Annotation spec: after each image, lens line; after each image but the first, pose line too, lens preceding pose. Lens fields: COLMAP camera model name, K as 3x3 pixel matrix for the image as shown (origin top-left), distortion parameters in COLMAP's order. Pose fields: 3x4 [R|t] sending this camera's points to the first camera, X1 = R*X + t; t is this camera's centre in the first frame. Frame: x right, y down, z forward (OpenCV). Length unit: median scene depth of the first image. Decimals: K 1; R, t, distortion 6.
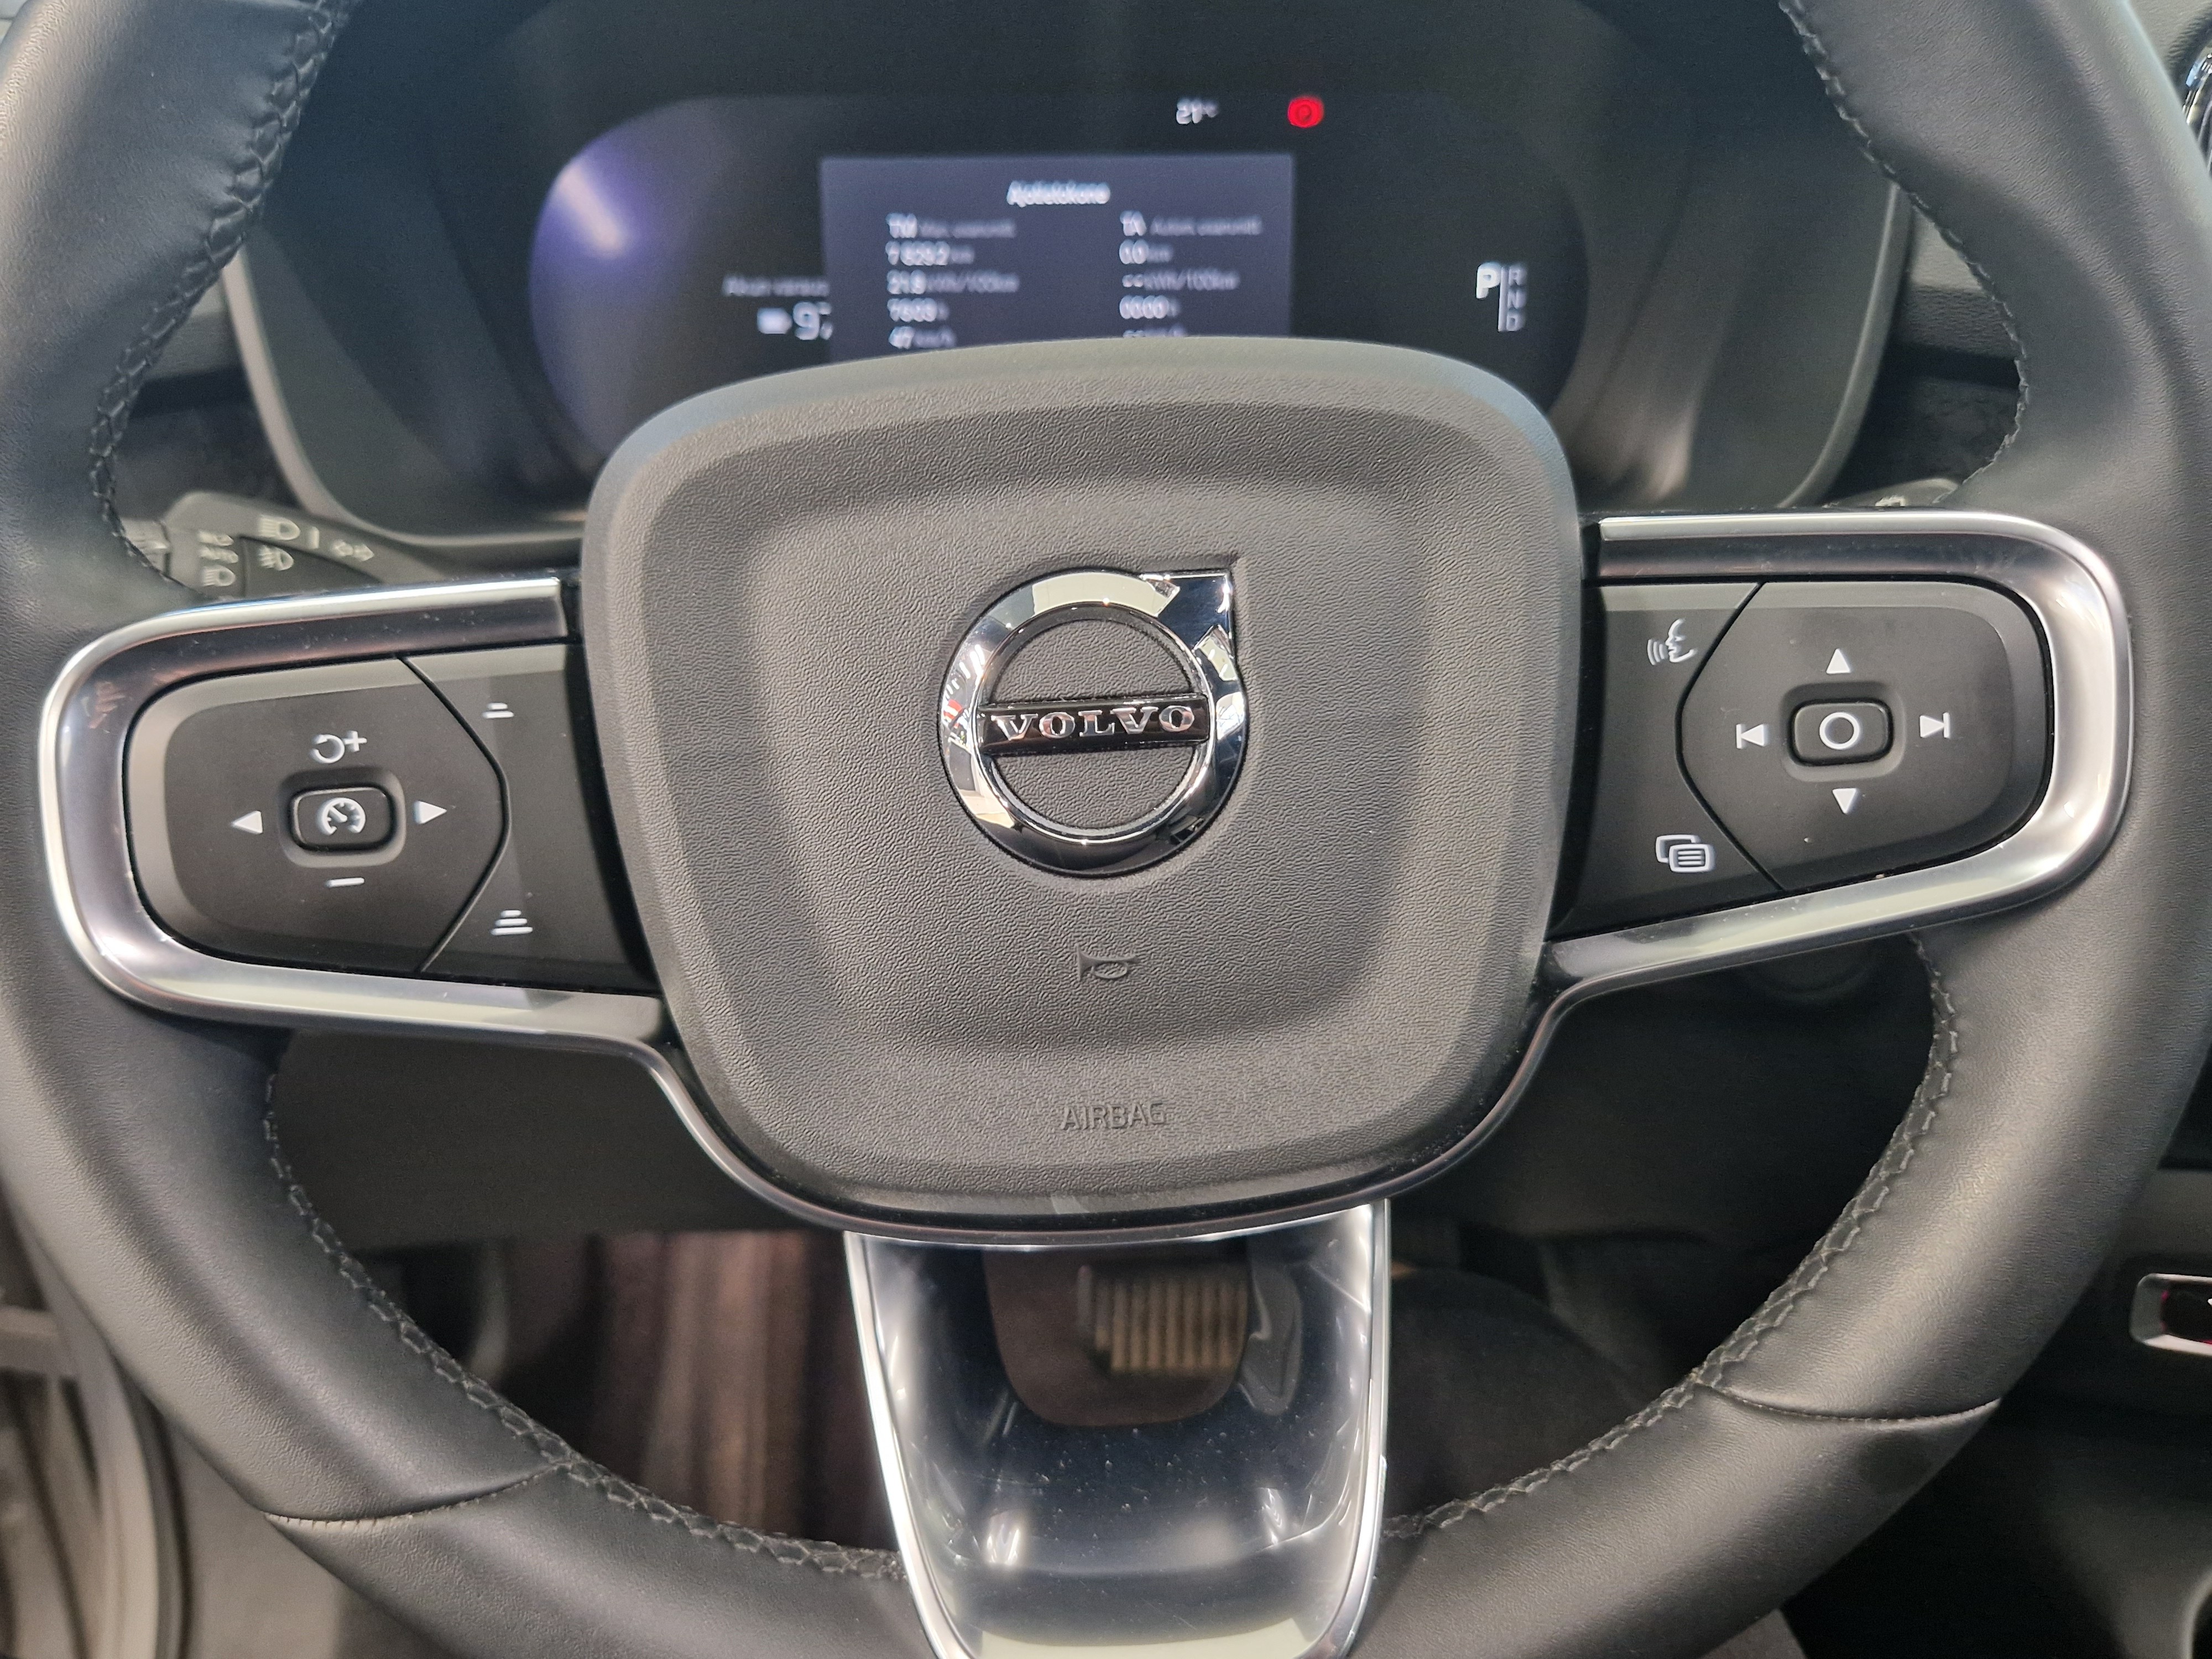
lens RADIAL K [[1800.7, 0, 1101.0], [0, 1800.7, 853.8], [0, 0, 1]] dist [0.146388, -0.220317]
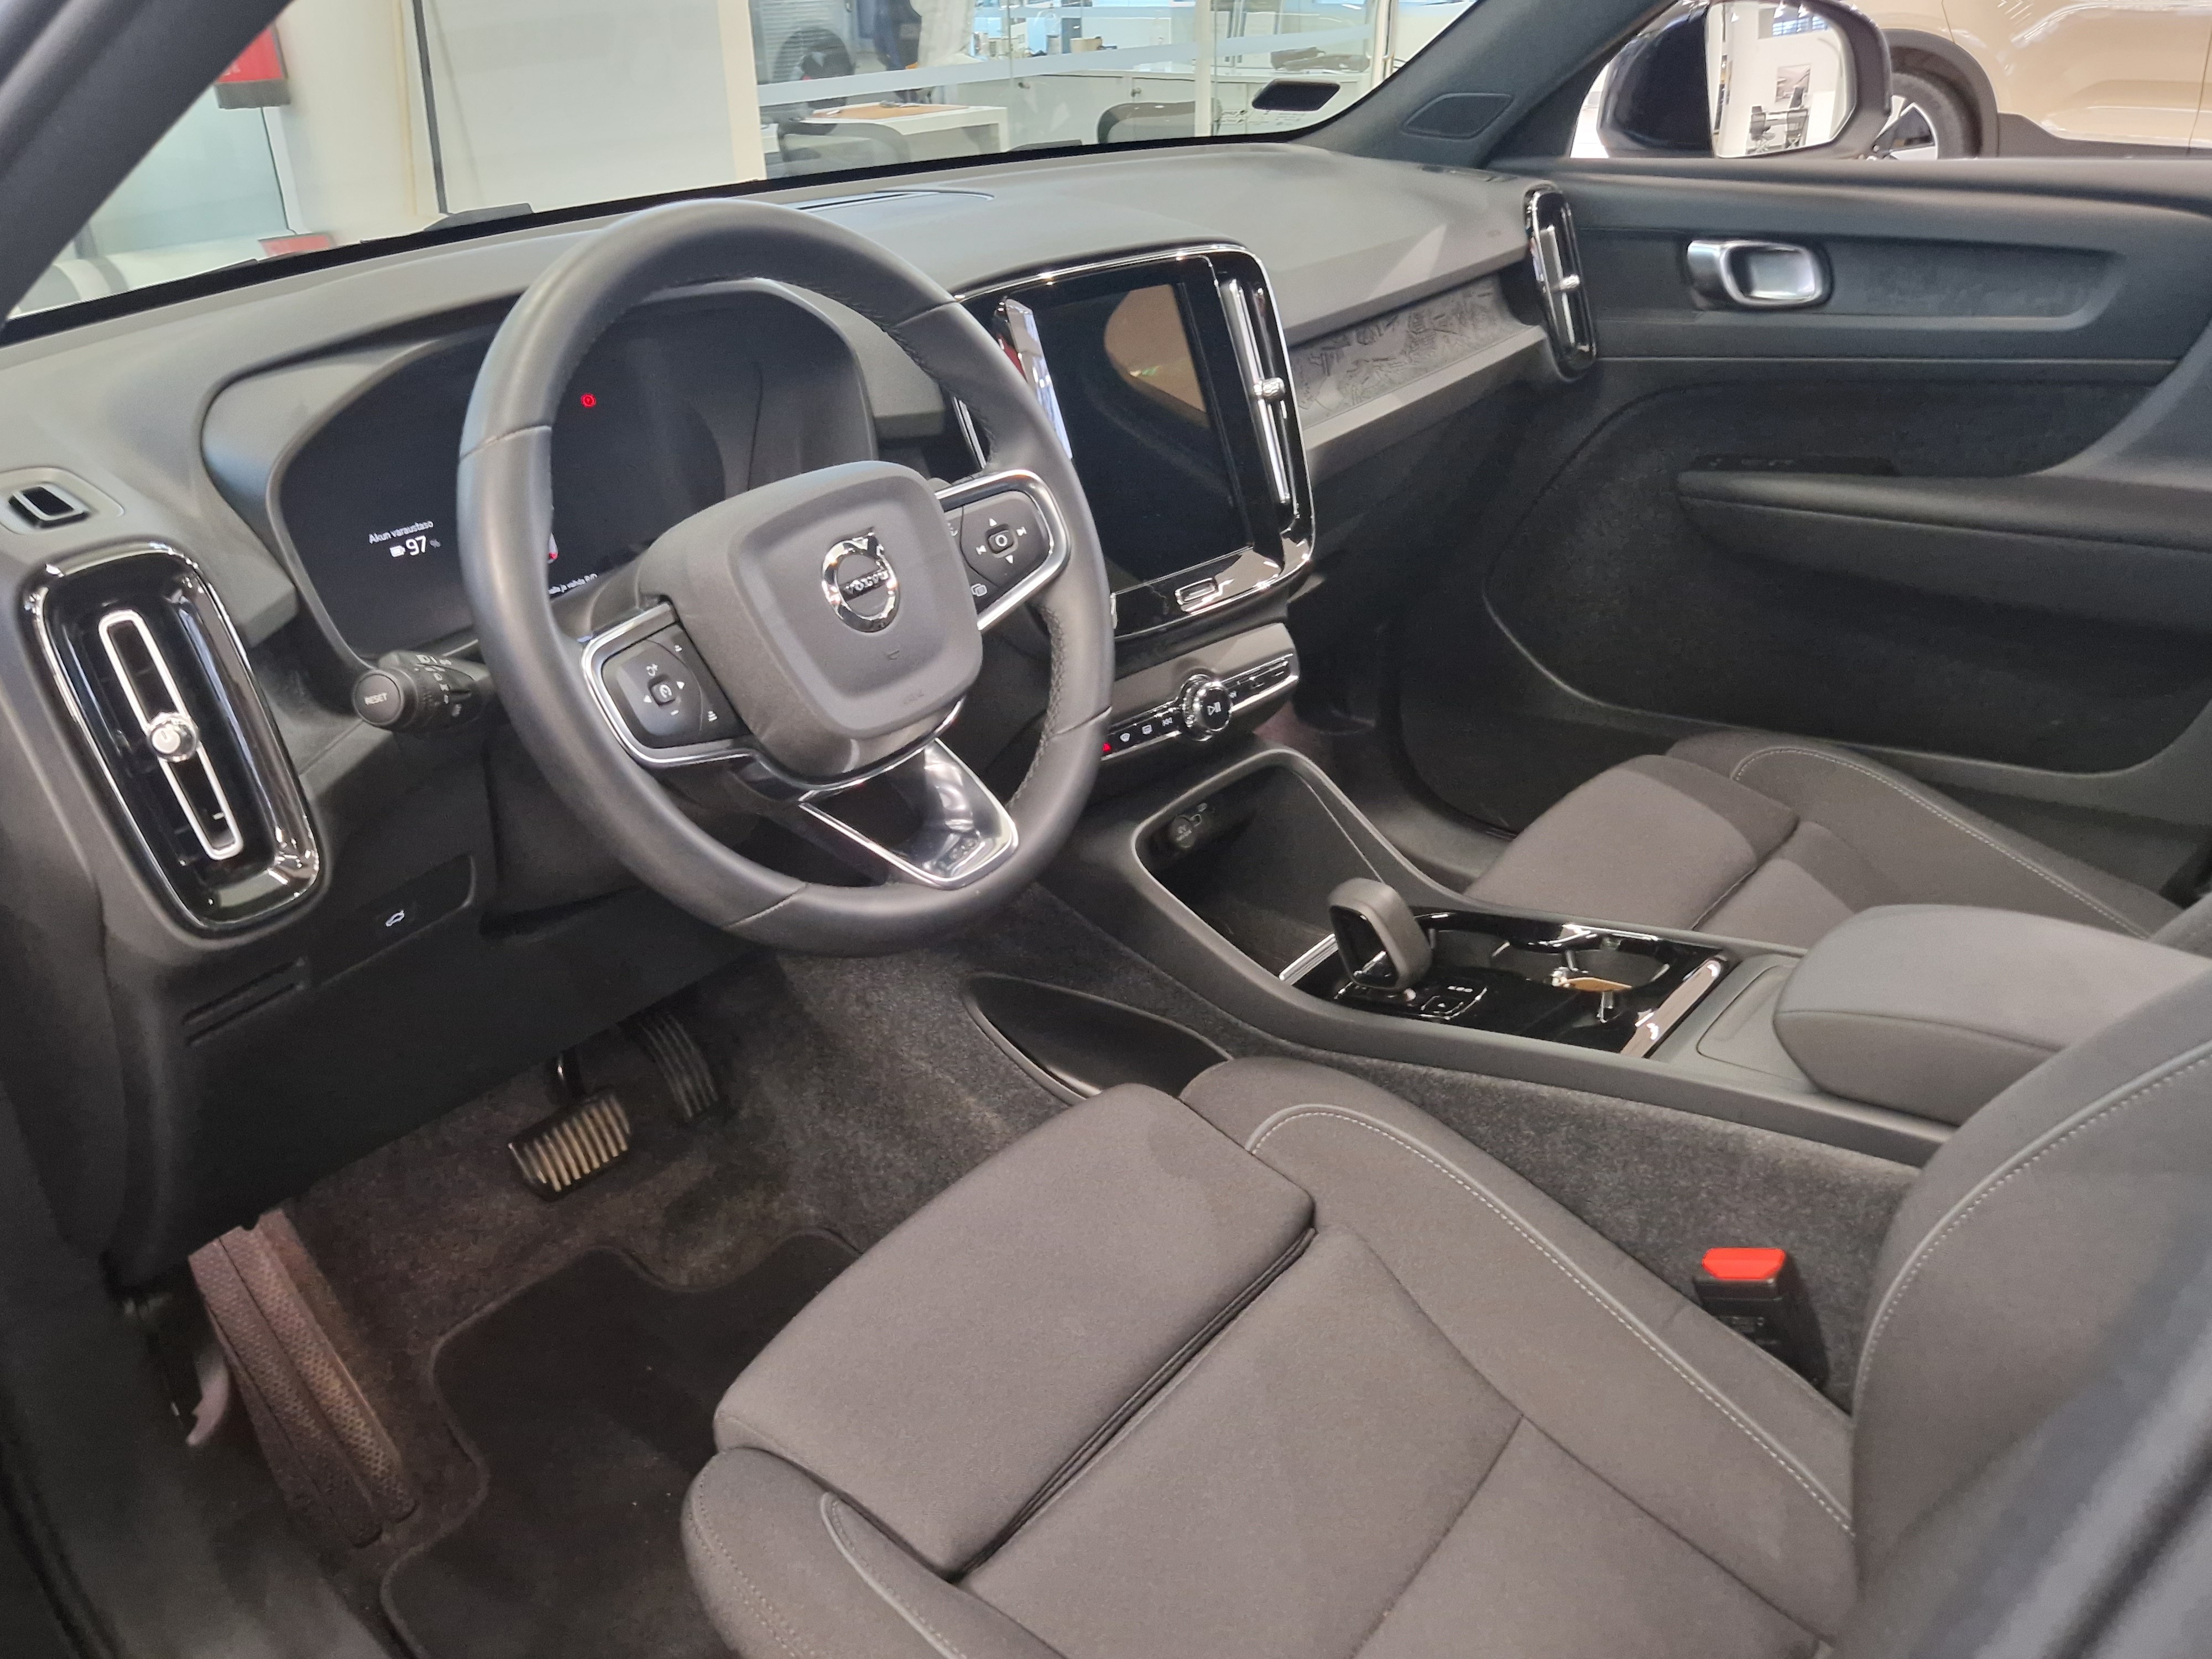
lens RADIAL K [[1800.7, 0, 1101.0], [0, 1800.7, 853.8], [0, 0, 1]] dist [0.146388, -0.220317]
pose [[0.630078, -0.369135, 0.683185, -1.164402], [0.417066, 0.902992, 0.103255, 0.110456], [-0.655026, 0.219875, 0.722908, -0.832606]]
